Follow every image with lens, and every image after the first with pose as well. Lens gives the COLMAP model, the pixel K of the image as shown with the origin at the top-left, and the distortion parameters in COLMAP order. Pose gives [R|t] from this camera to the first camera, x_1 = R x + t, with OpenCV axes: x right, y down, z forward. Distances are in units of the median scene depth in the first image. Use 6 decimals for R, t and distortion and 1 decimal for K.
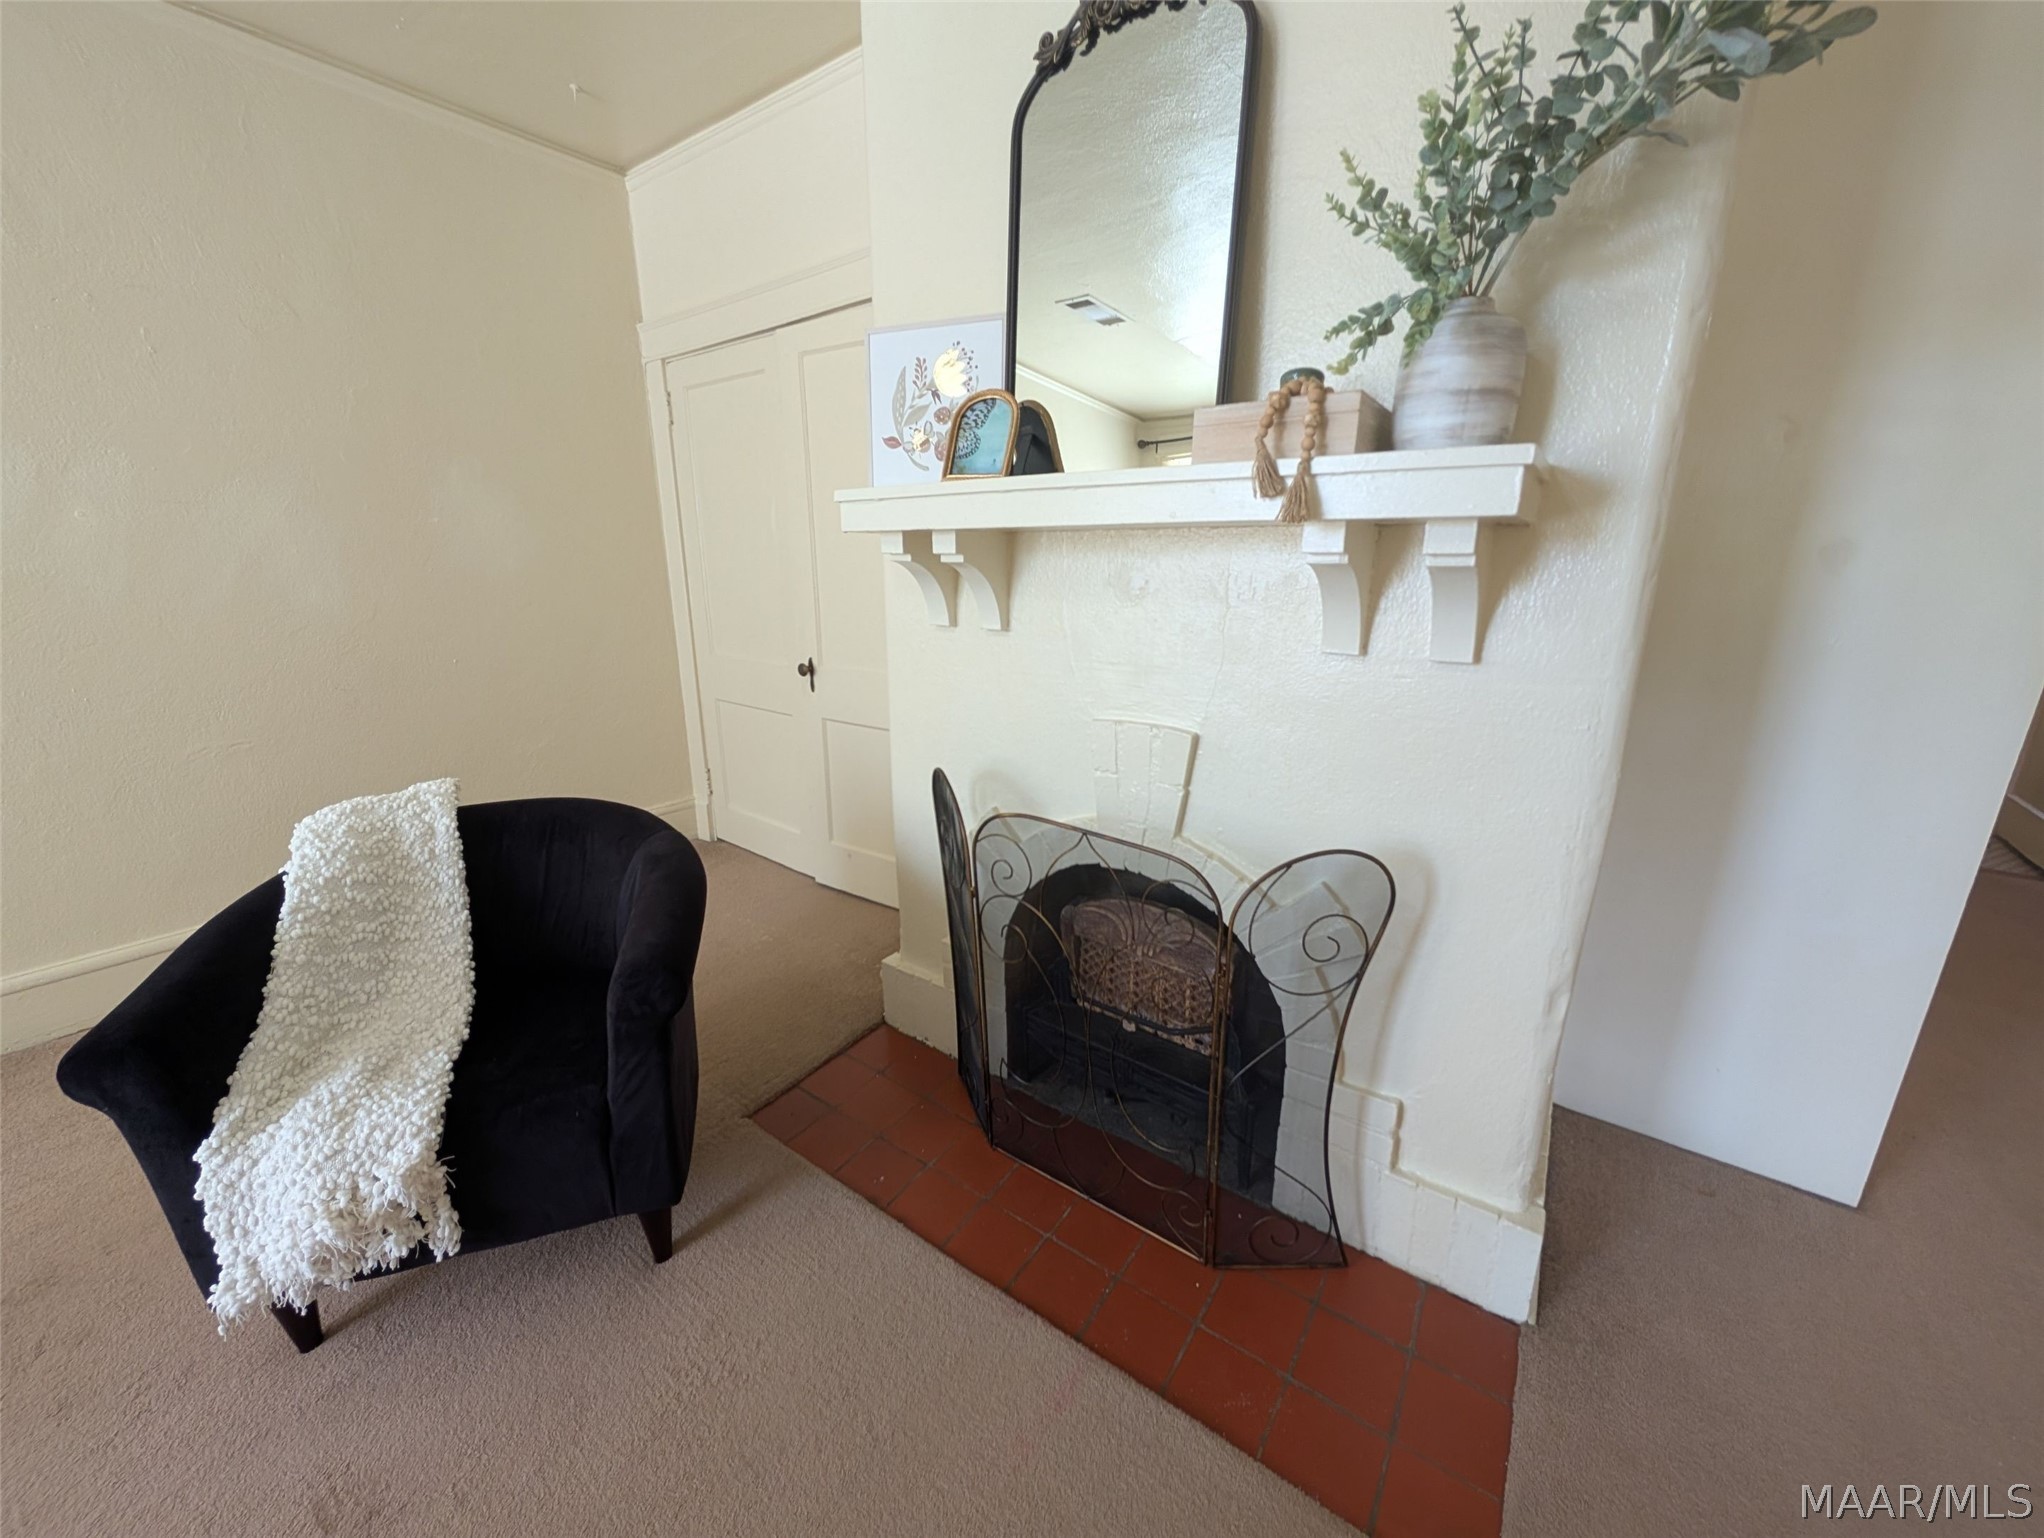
lens RADIAL K [[768.8, 0, 1029.9], [0, 768.8, 762.5], [0, 0, 1]] dist [-0.001250, 0.000121]
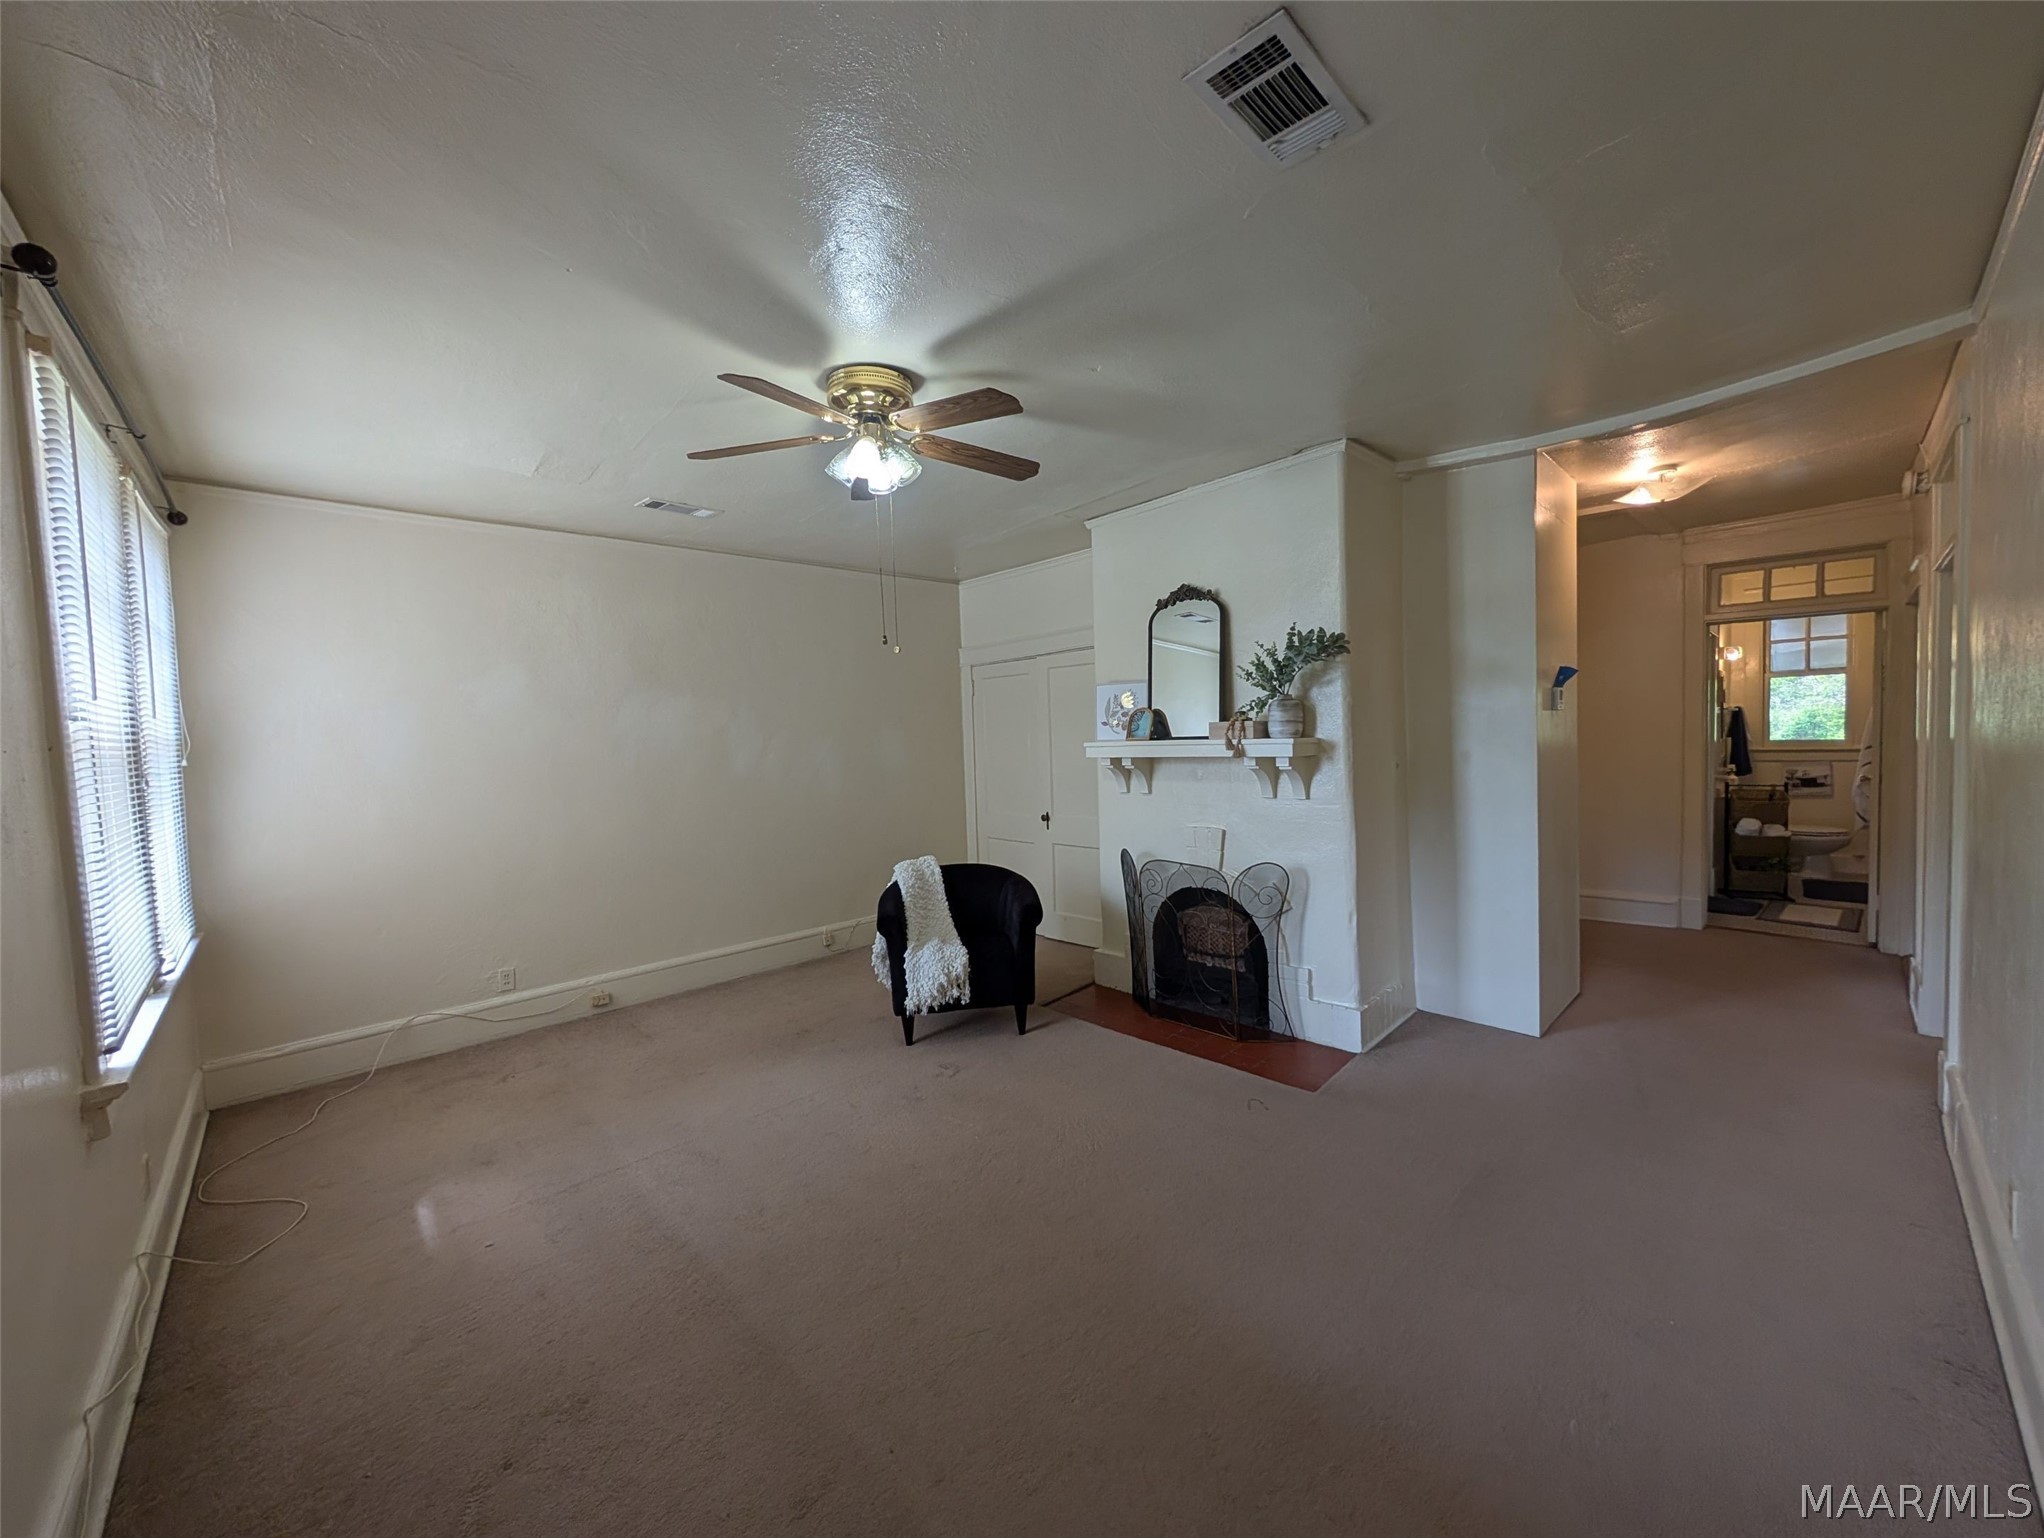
lens RADIAL K [[768.8, 0, 1029.9], [0, 768.8, 762.5], [0, 0, 1]] dist [-0.001250, 0.000121]
pose [[0.982764, -0.030490, -0.182334, 0.047069], [-0.010802, 0.975149, -0.221286, 0.316993], [0.184550, 0.219441, 0.958012, -1.642888]]
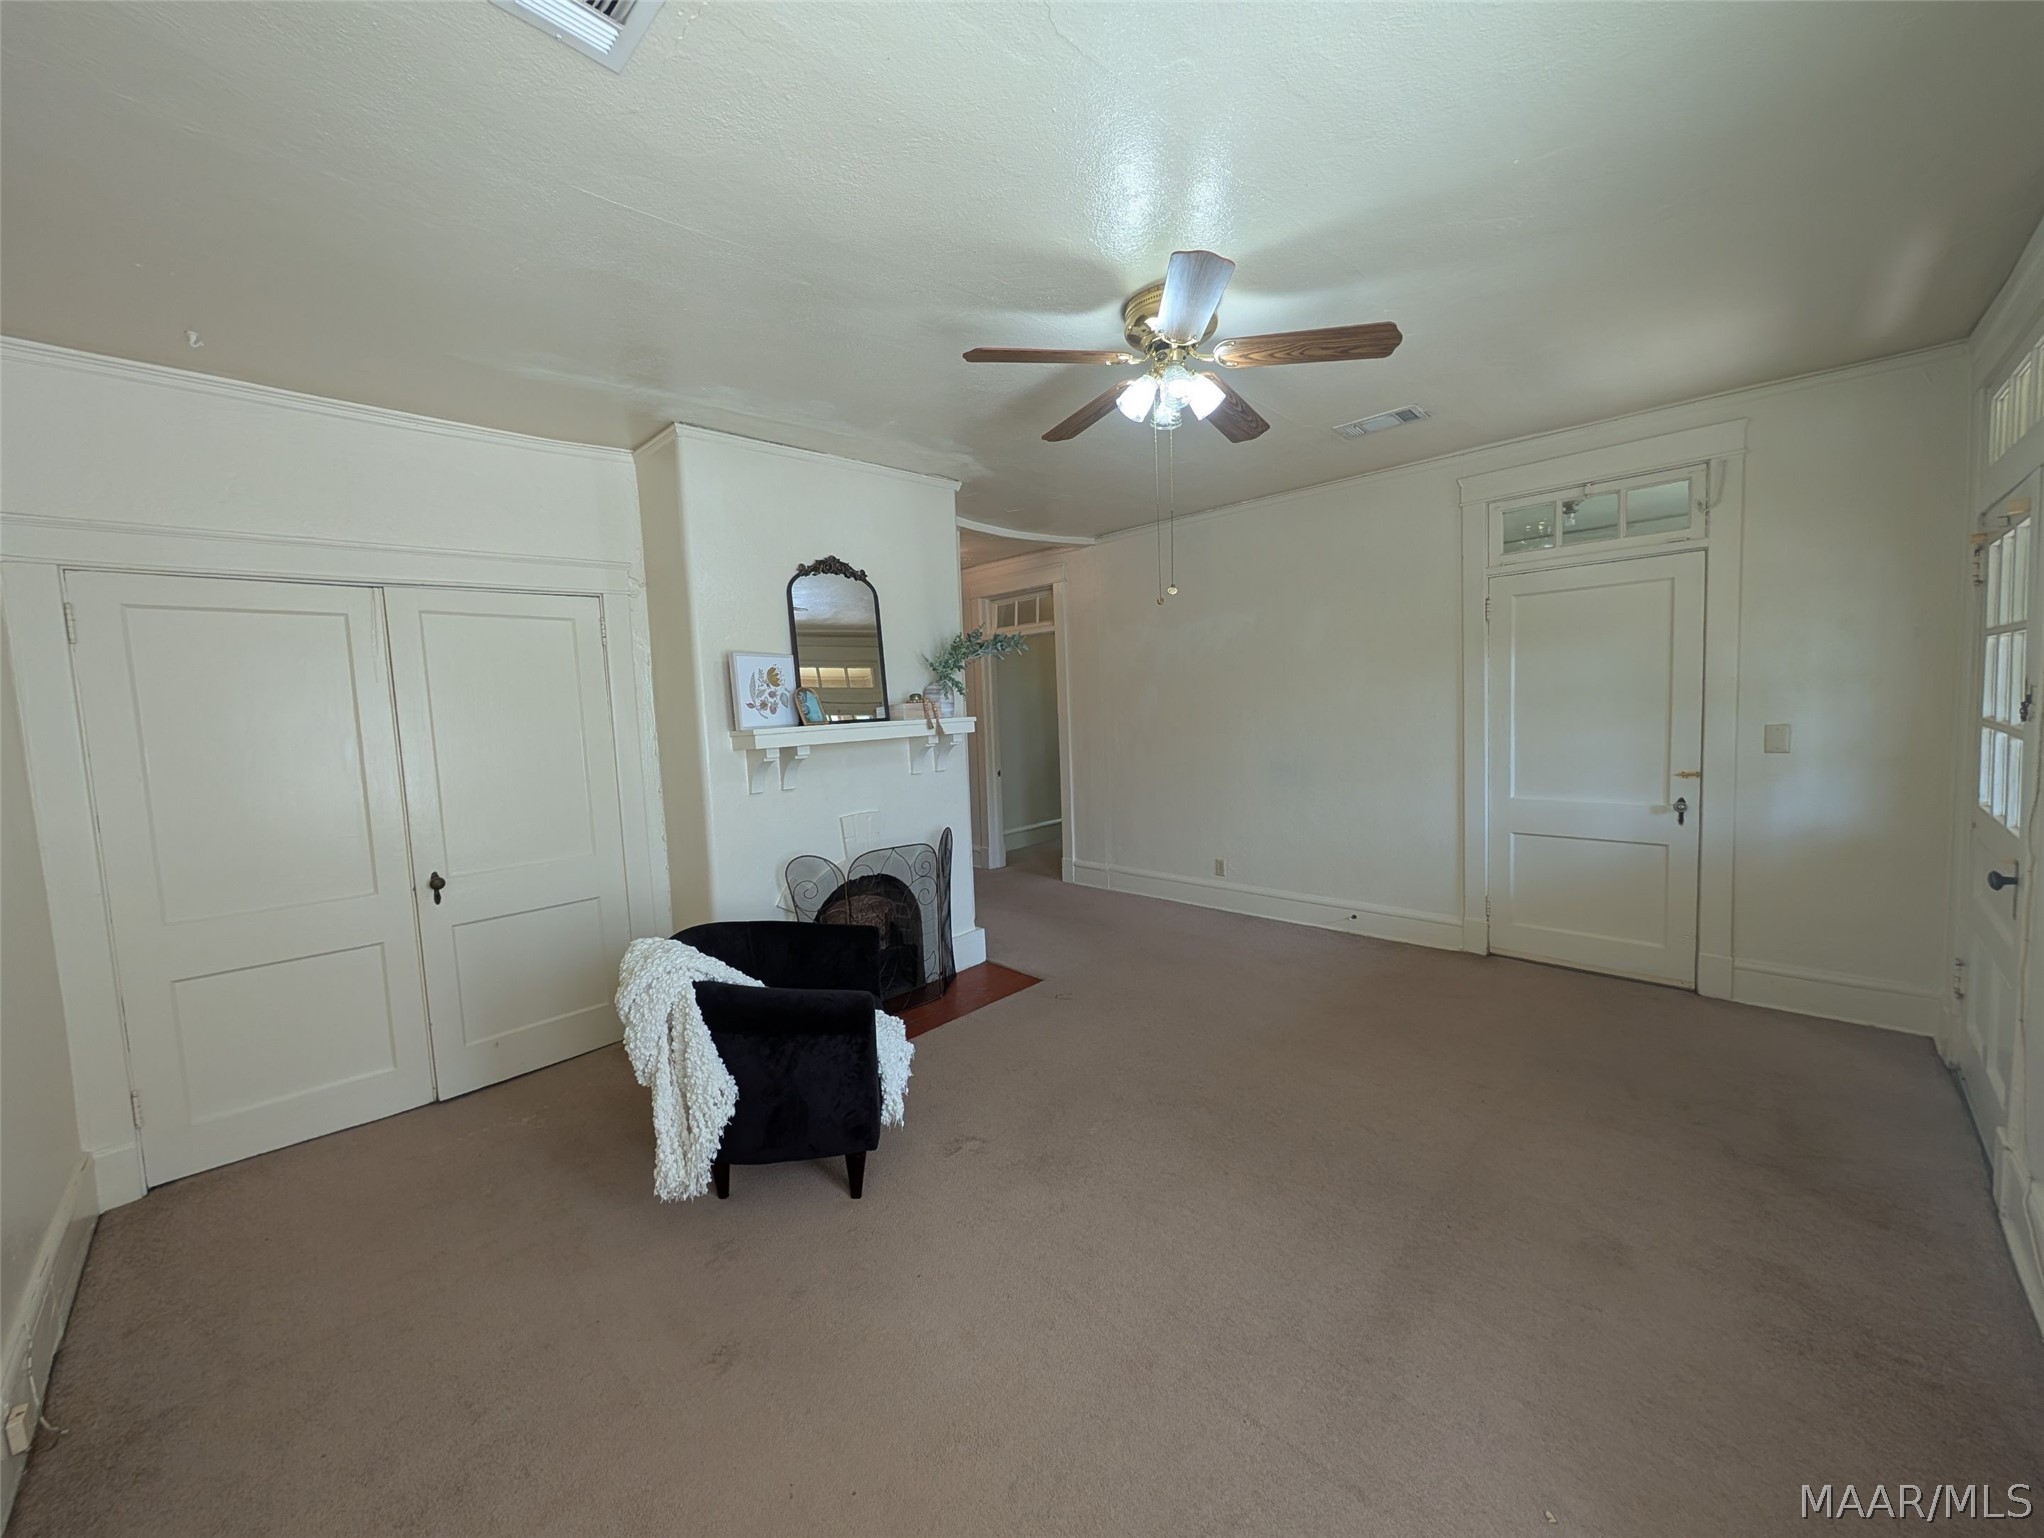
lens RADIAL K [[768.8, 0, 1029.9], [0, 768.8, 762.5], [0, 0, 1]] dist [-0.001250, 0.000121]
pose [[0.157502, -0.083211, 0.984007, -2.223856], [0.300679, 0.953172, 0.032476, -0.127075], [-0.940630, 0.290755, 0.175147, -0.004491]]
